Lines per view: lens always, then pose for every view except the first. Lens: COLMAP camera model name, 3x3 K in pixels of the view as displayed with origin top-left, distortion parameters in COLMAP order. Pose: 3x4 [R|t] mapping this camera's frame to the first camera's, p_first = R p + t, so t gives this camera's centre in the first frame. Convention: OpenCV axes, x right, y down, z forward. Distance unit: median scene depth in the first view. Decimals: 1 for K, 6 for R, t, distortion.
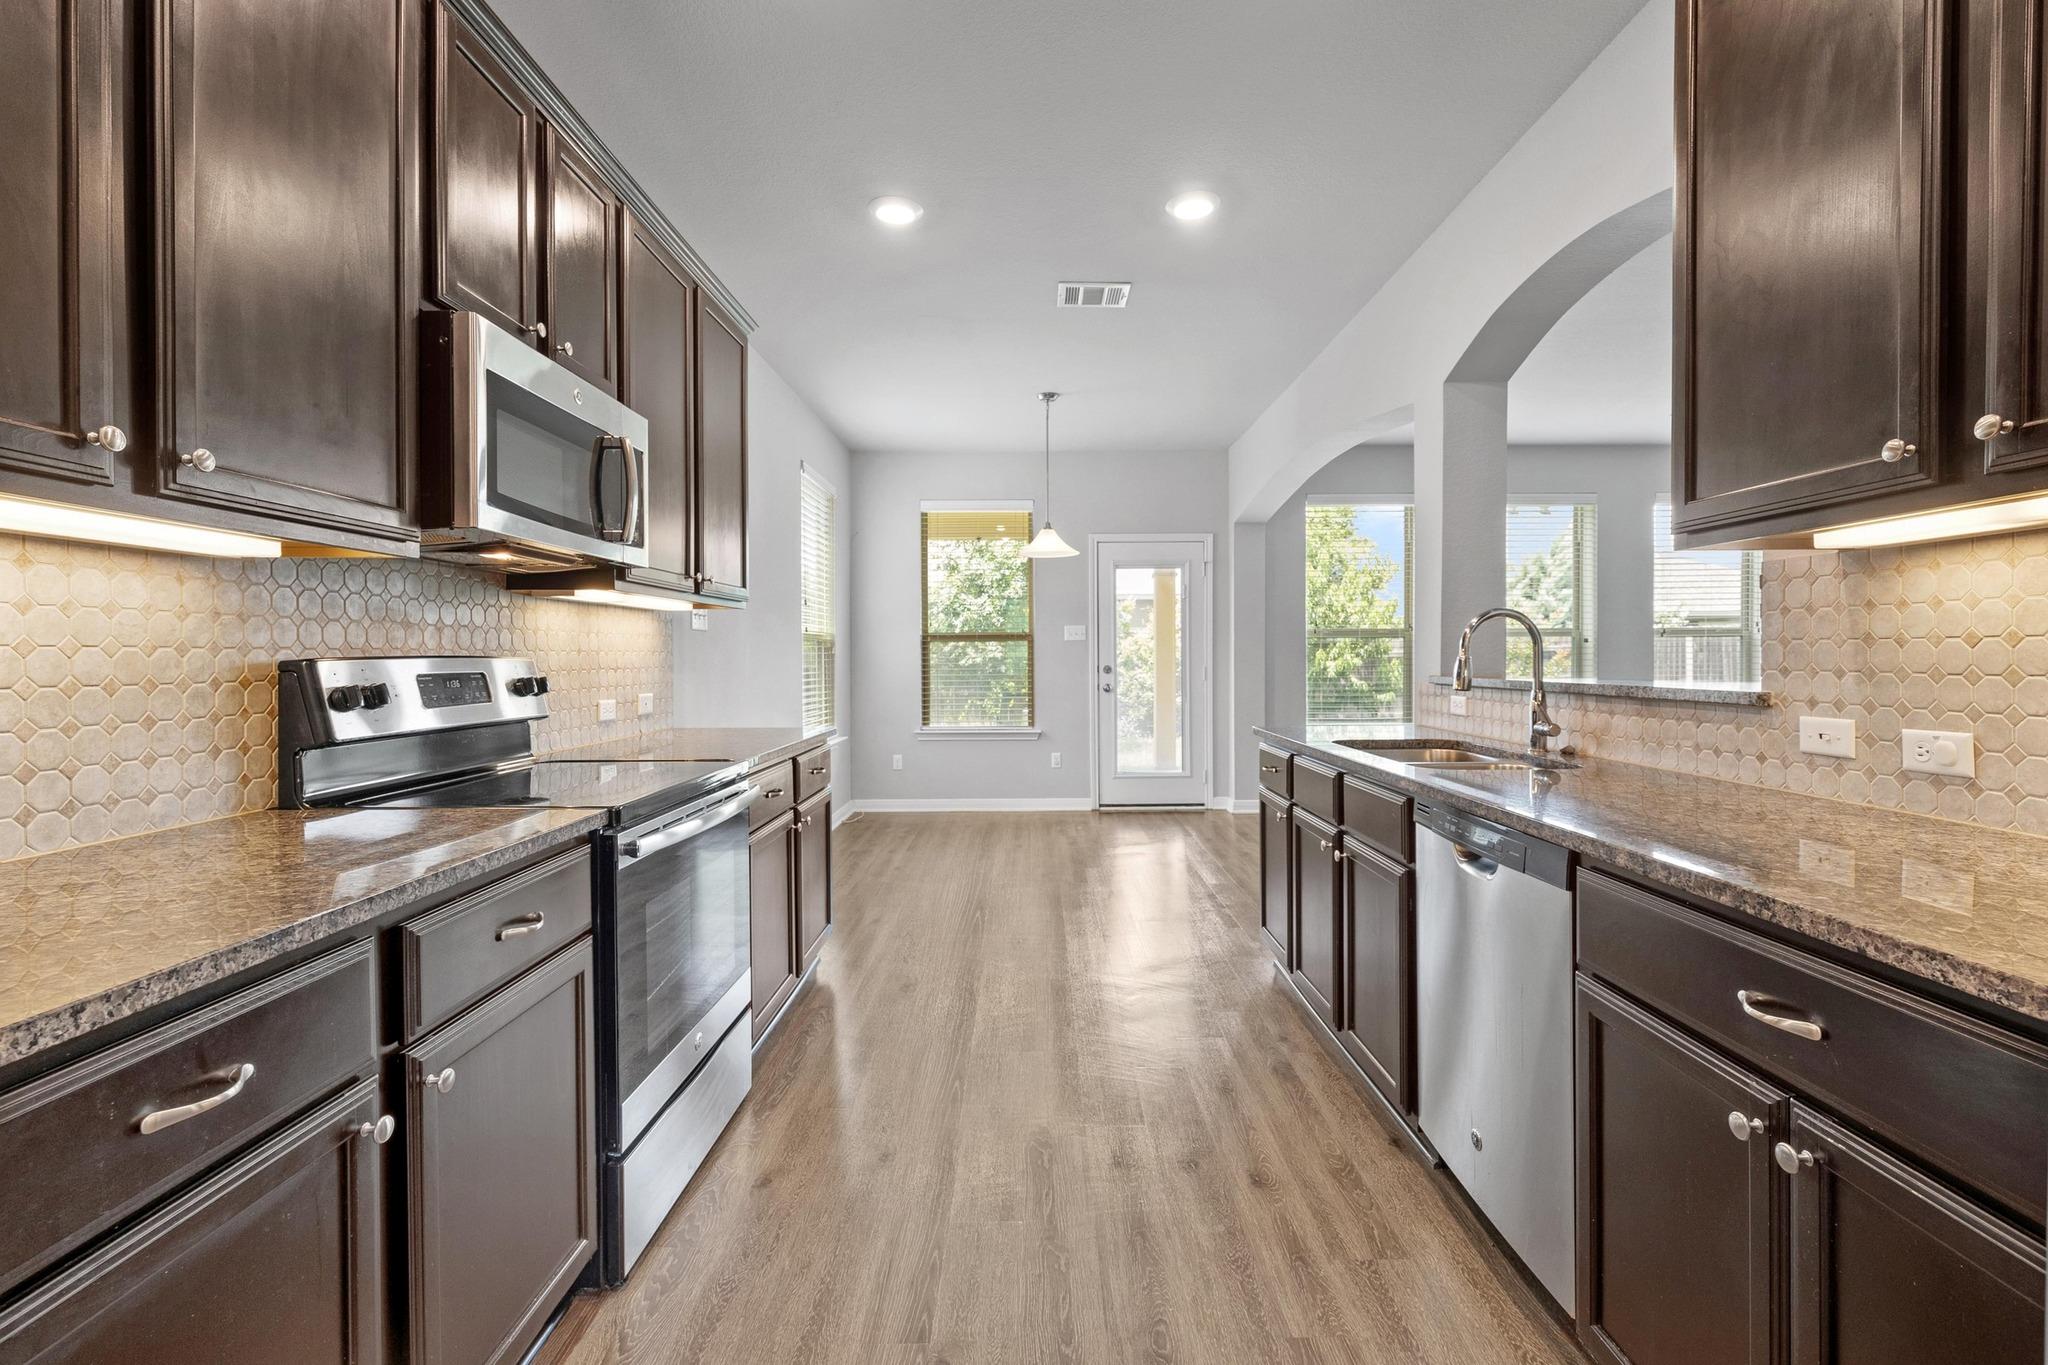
lens RADIAL K [[884.1, 0, 1031.7], [0, 884.1, 662.9], [0, 0, 1]] dist [-0.003480, -0.000261]
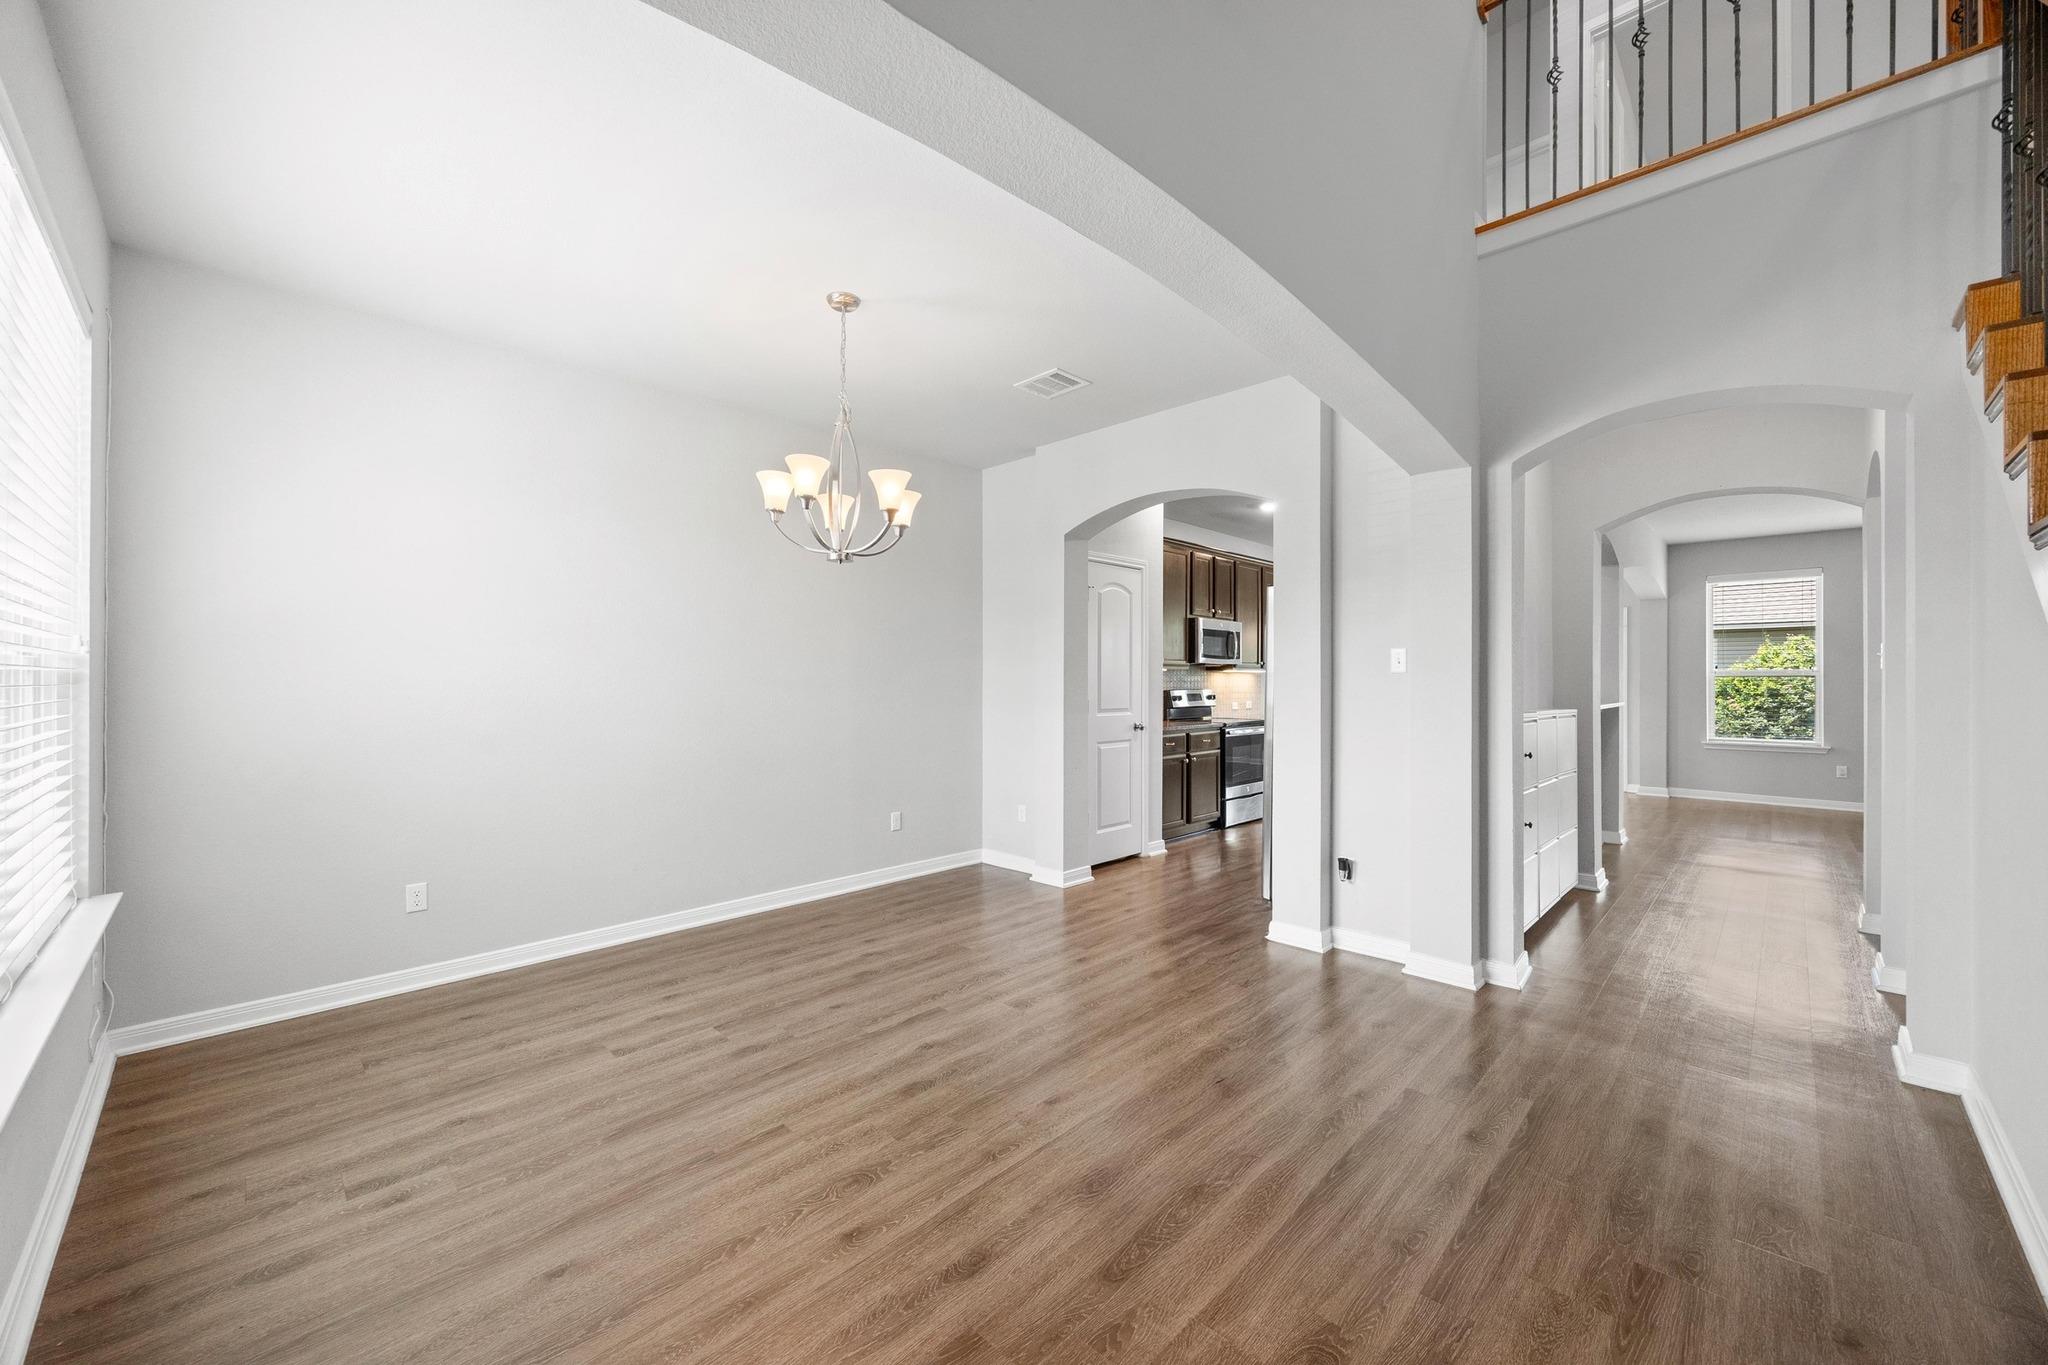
lens RADIAL K [[775.8, 0, 1014.4], [0, 775.8, 684.8], [0, 0, 1]] dist [-0.004445, -0.000123]
pose [[0.709059, 0.003778, -0.705139, 1.297425], [-0.007464, 0.999970, -0.002149, -0.013704], [0.705110, 0.006787, 0.709066, -2.149469]]
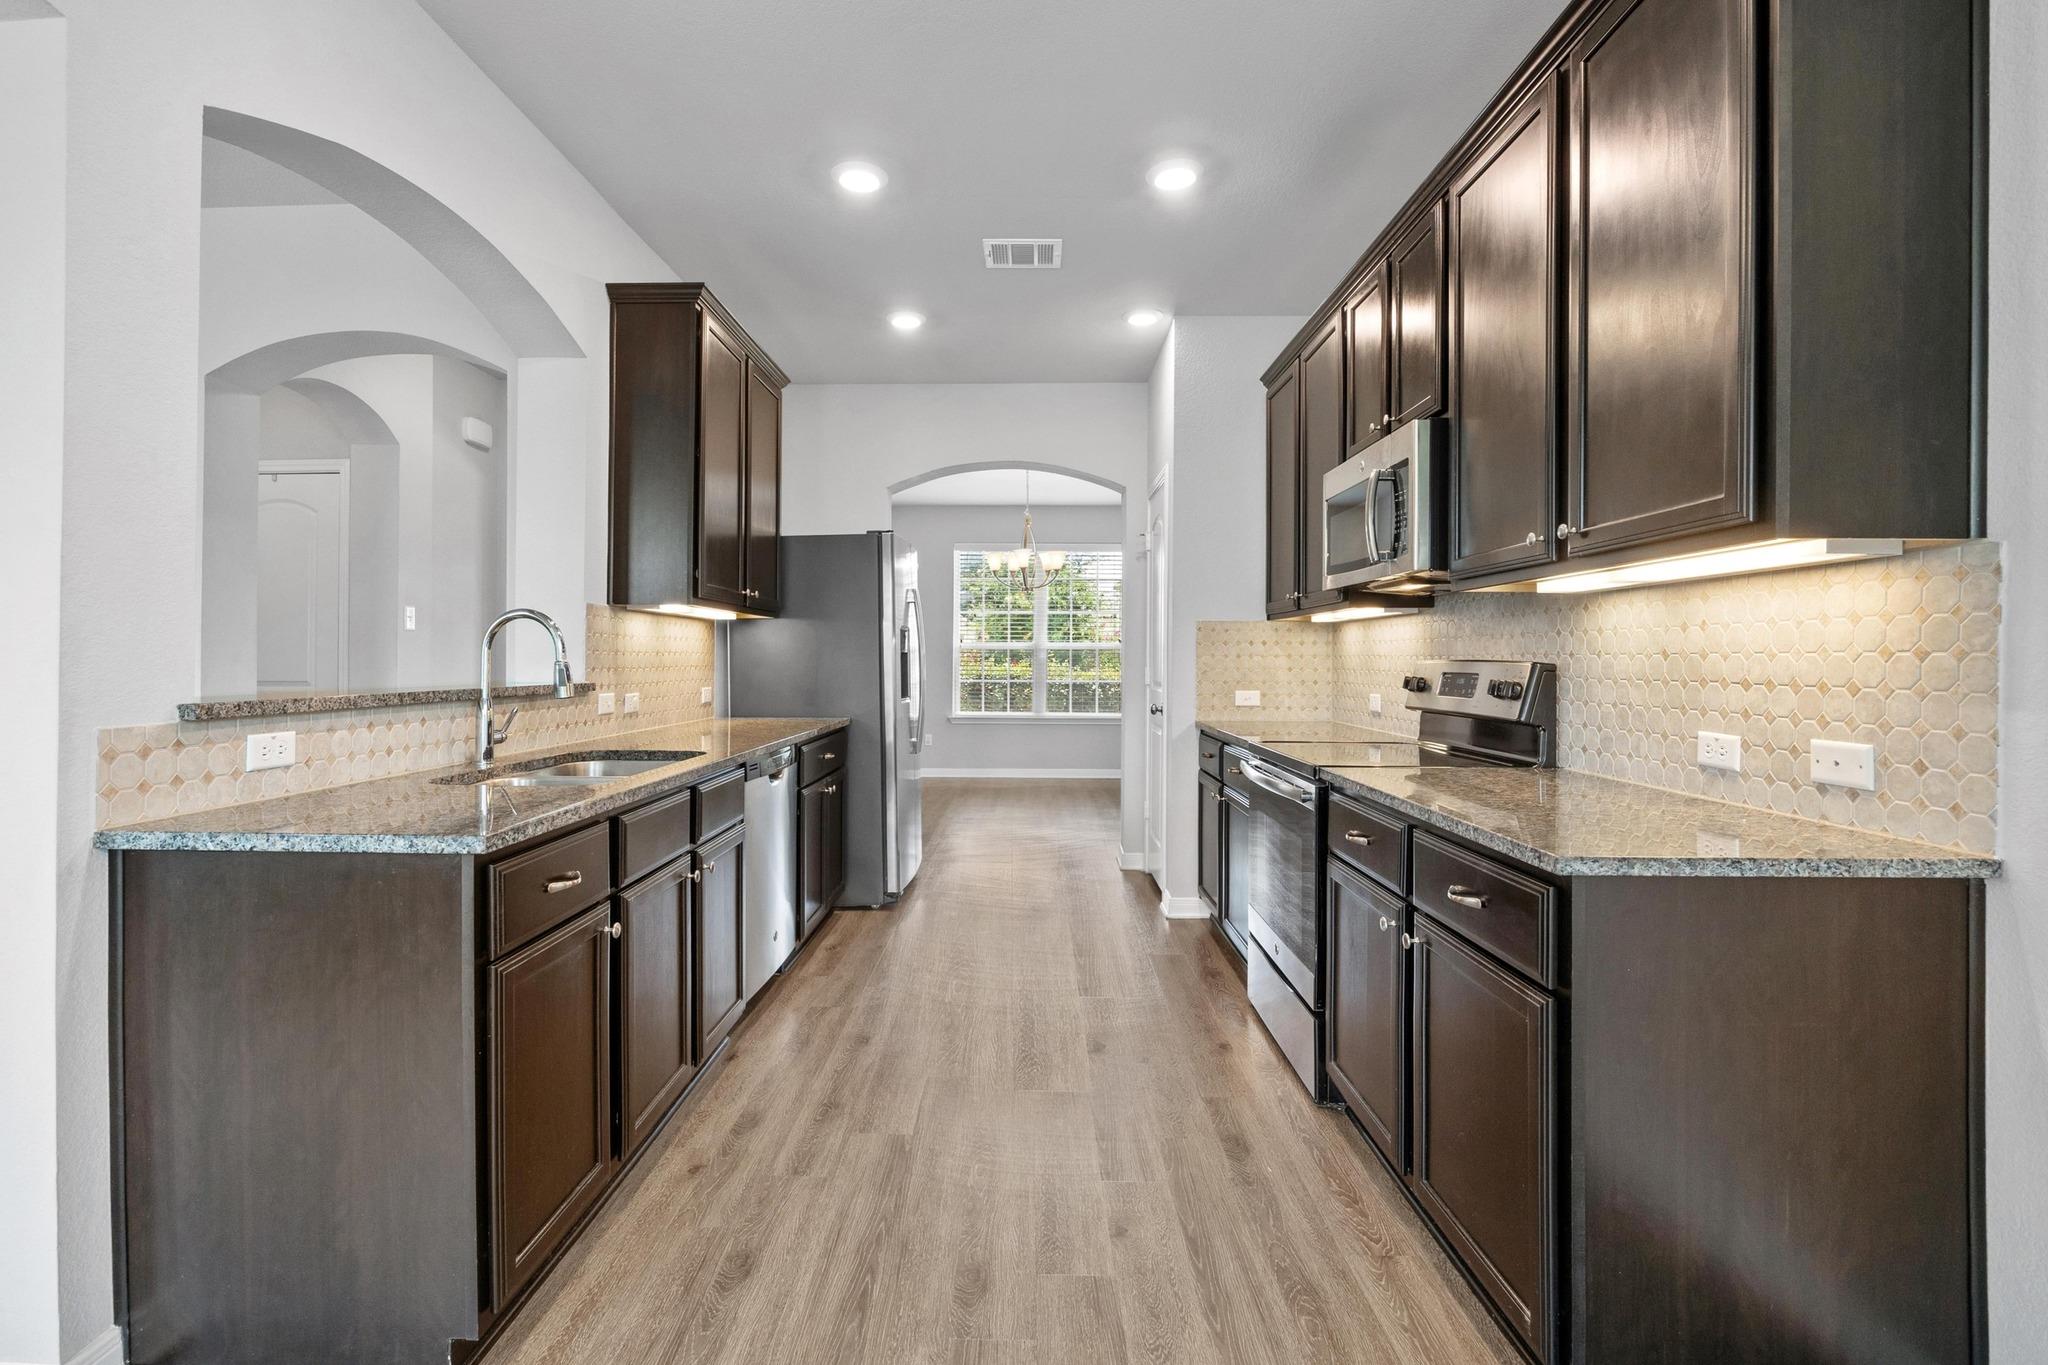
lens RADIAL K [[950.4, 0, 1023.0], [0, 950.4, 631.3], [0, 0, 1]] dist [0.000468, 0.000223]
pose [[-0.999989, 0.001089, 0.004550, 0.000786], [0.000998, 0.999801, -0.019904, -0.024268], [-0.004571, -0.019899, -0.999792, 2.485691]]
